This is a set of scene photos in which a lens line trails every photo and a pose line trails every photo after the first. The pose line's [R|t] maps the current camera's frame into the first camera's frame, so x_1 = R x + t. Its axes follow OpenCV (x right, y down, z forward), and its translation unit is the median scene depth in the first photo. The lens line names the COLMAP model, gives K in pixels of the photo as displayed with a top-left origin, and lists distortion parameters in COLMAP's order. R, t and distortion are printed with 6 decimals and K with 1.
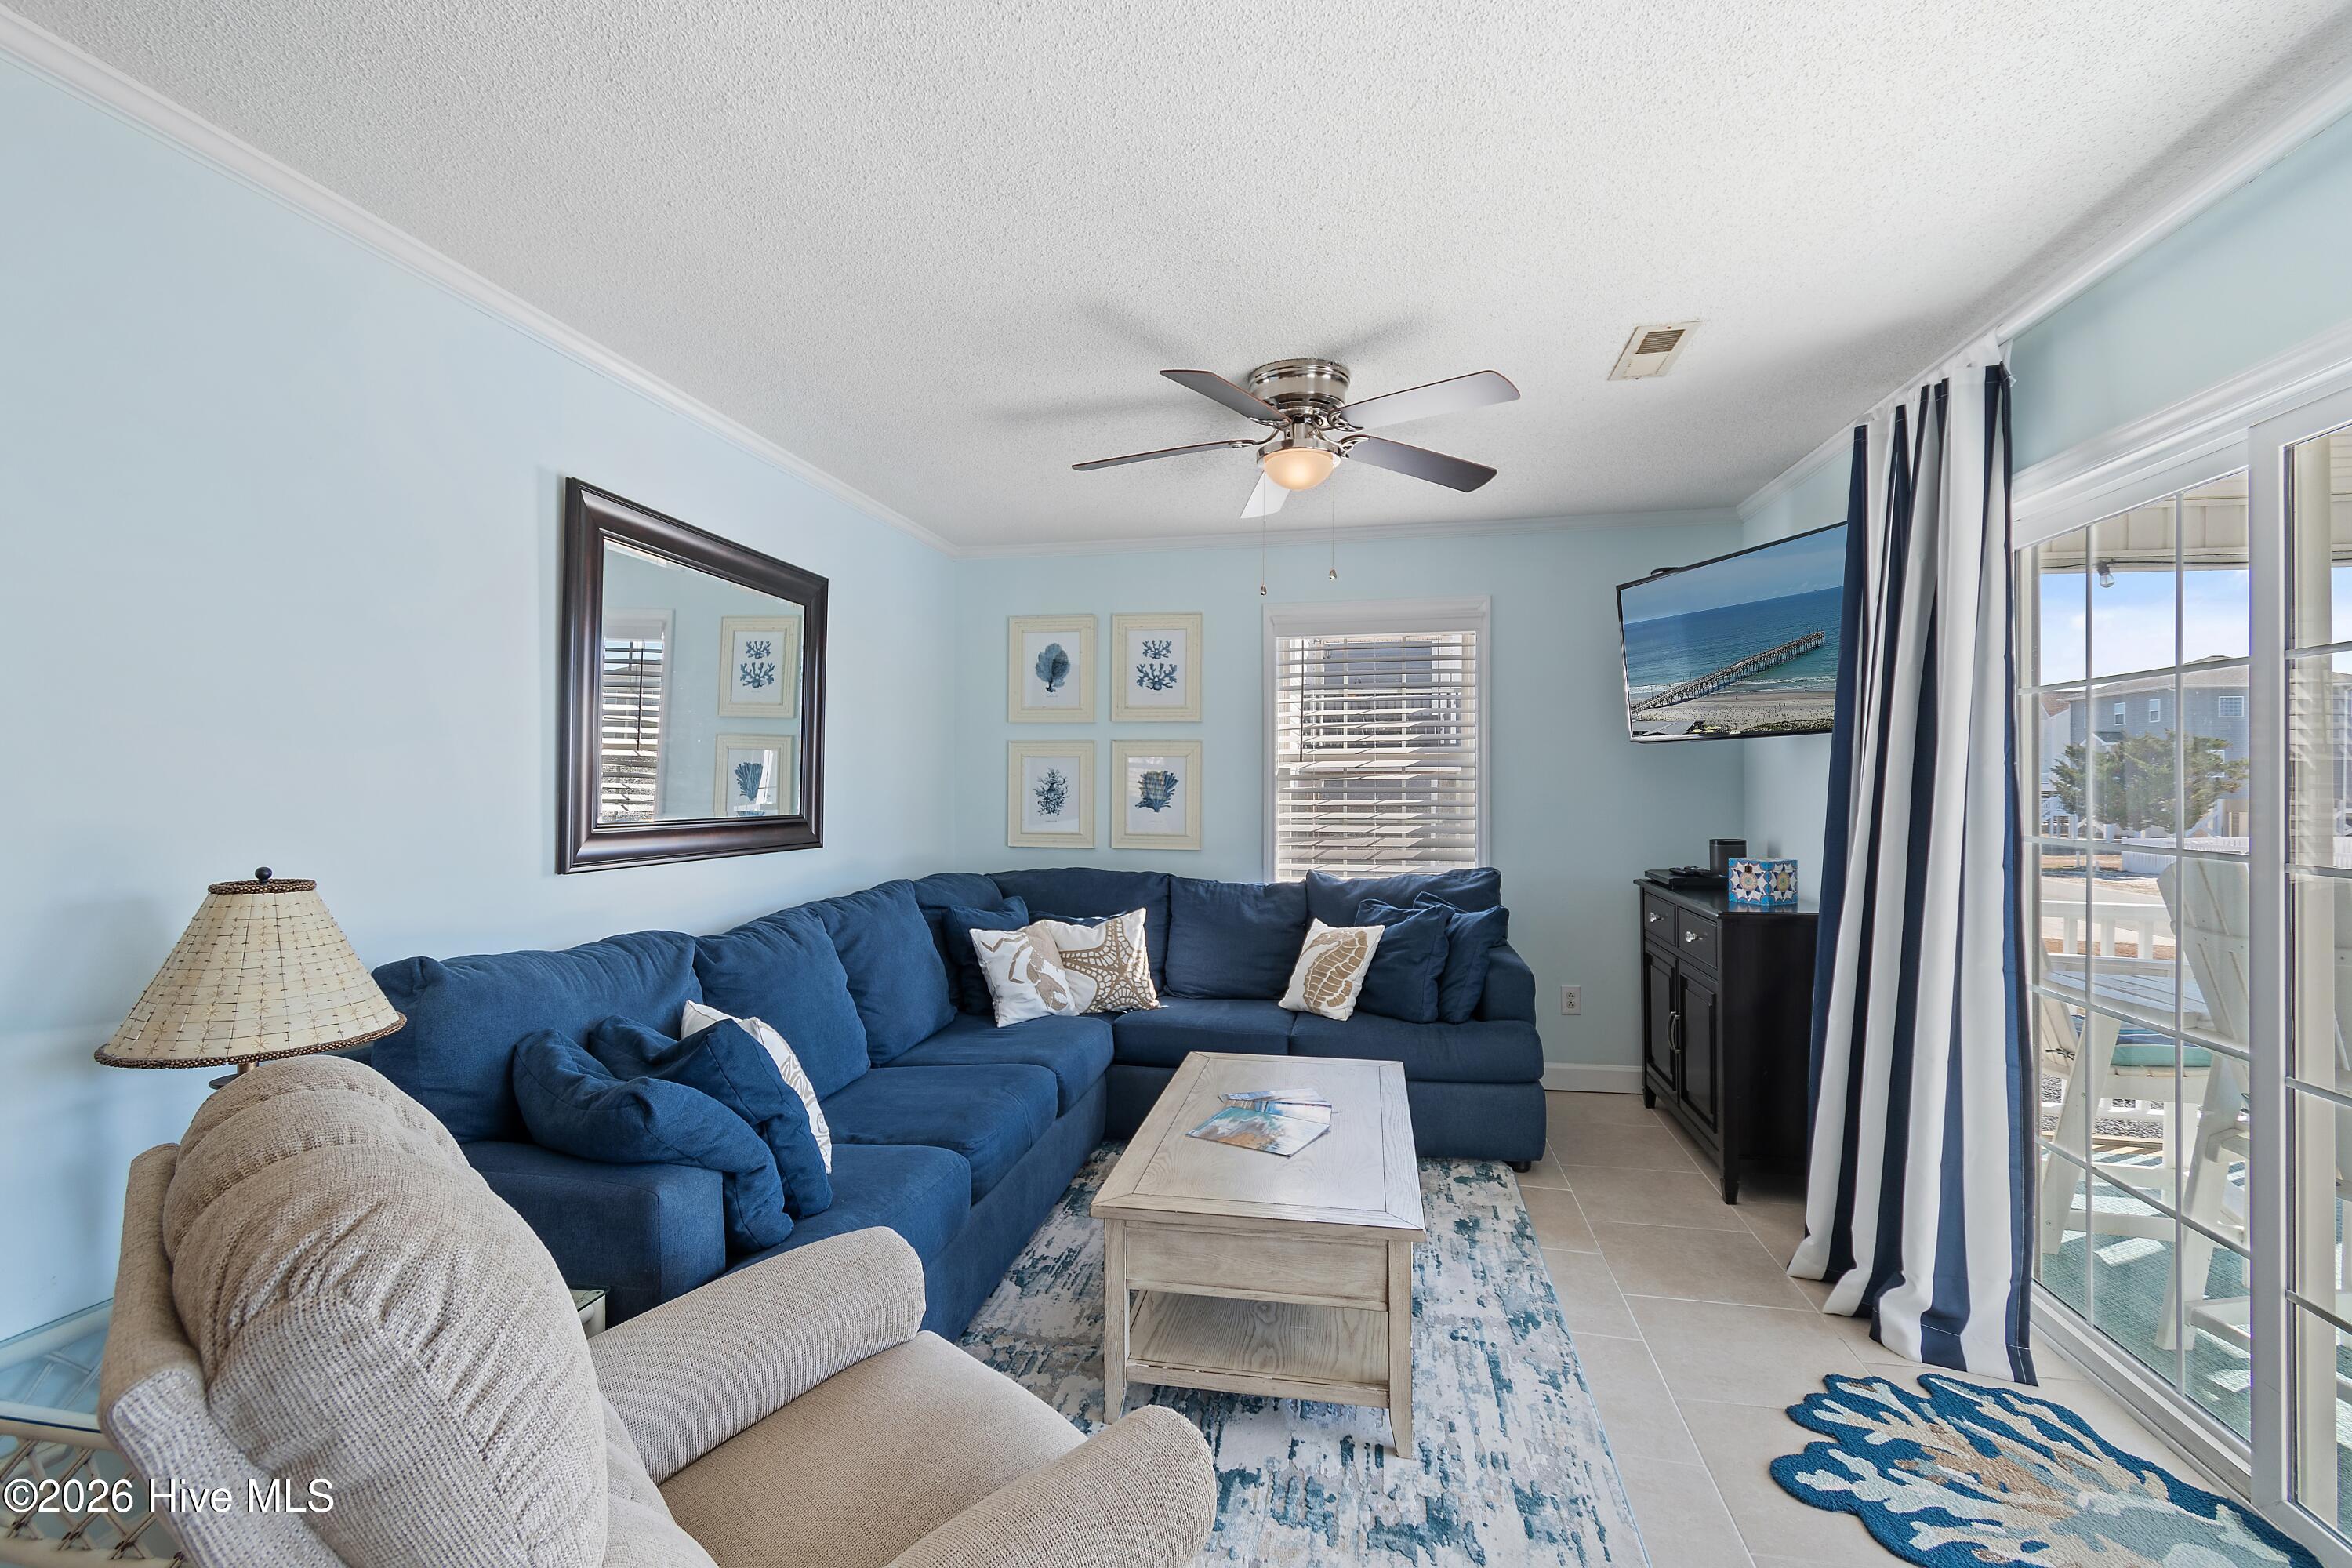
lens RADIAL K [[1032.0, 0, 1158.2], [0, 1032.0, 785.5], [0, 0, 1]] dist [-0.001322, -0.001039]
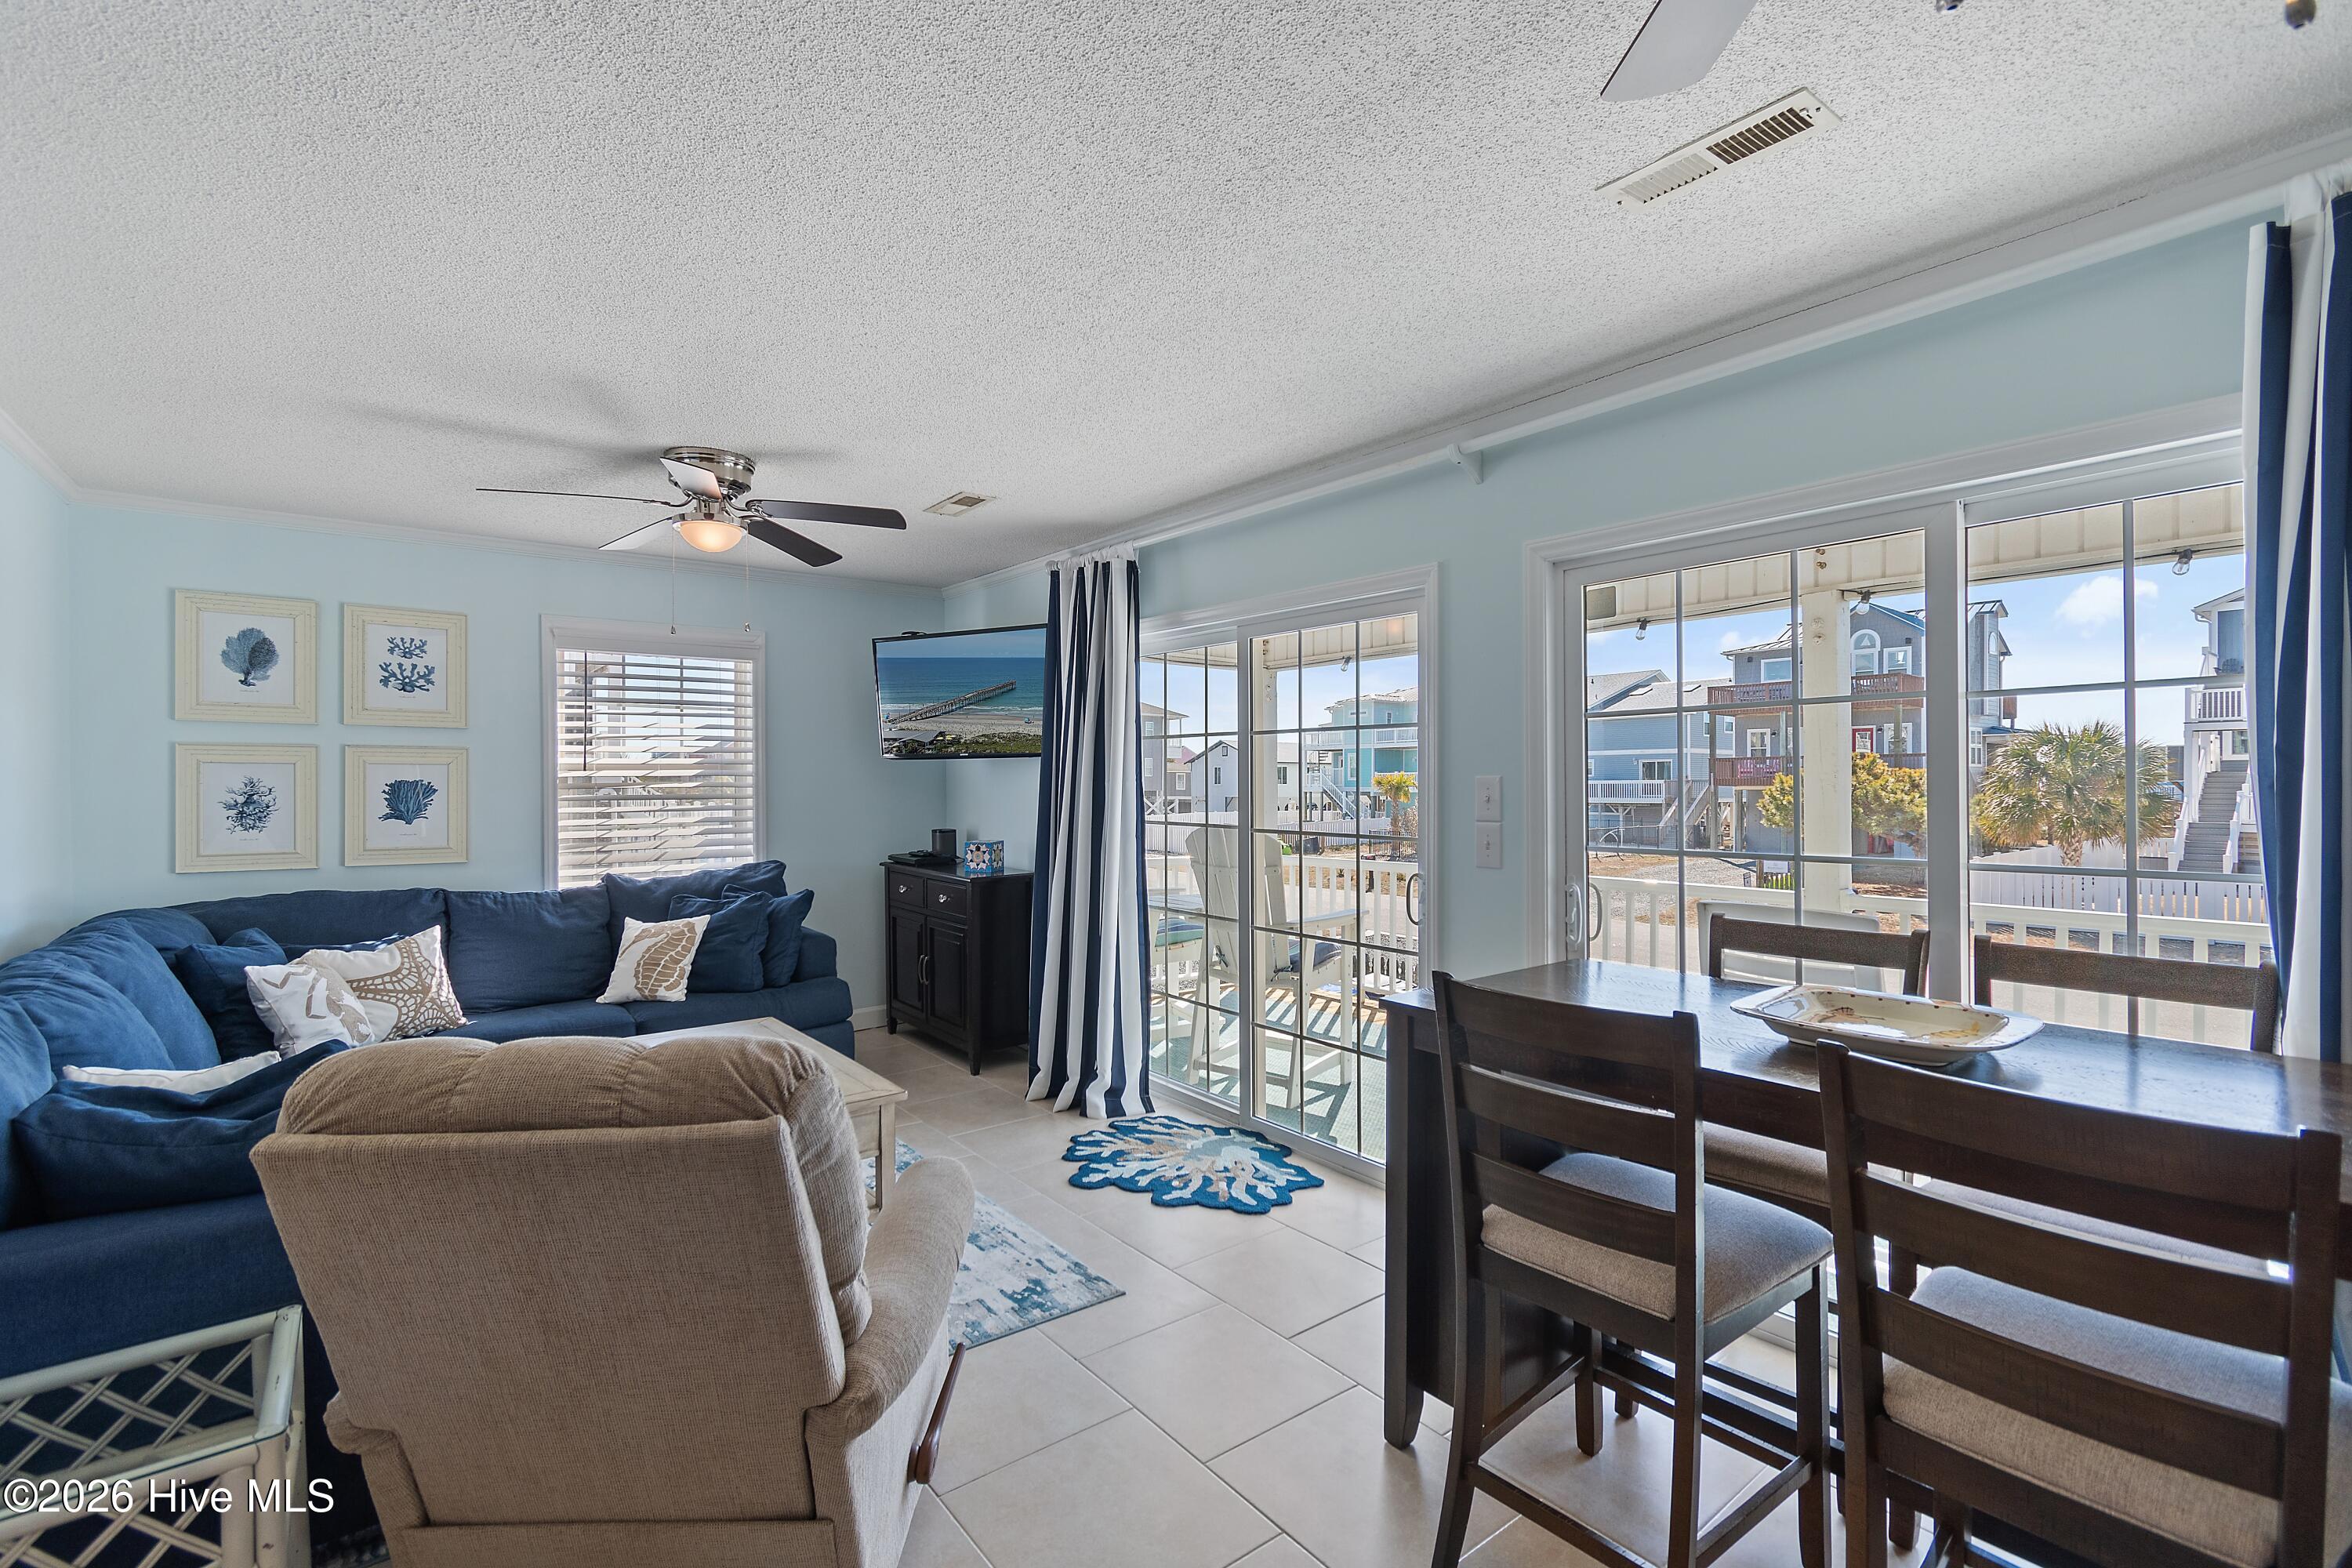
lens RADIAL K [[1032.0, 0, 1158.2], [0, 1032.0, 785.5], [0, 0, 1]] dist [-0.001322, -0.001039]
pose [[0.656372, -0.006819, 0.754407, -0.335159], [0.005294, 0.999976, 0.004432, -0.012325], [-0.754419, 0.001084, 0.656392, -0.144955]]
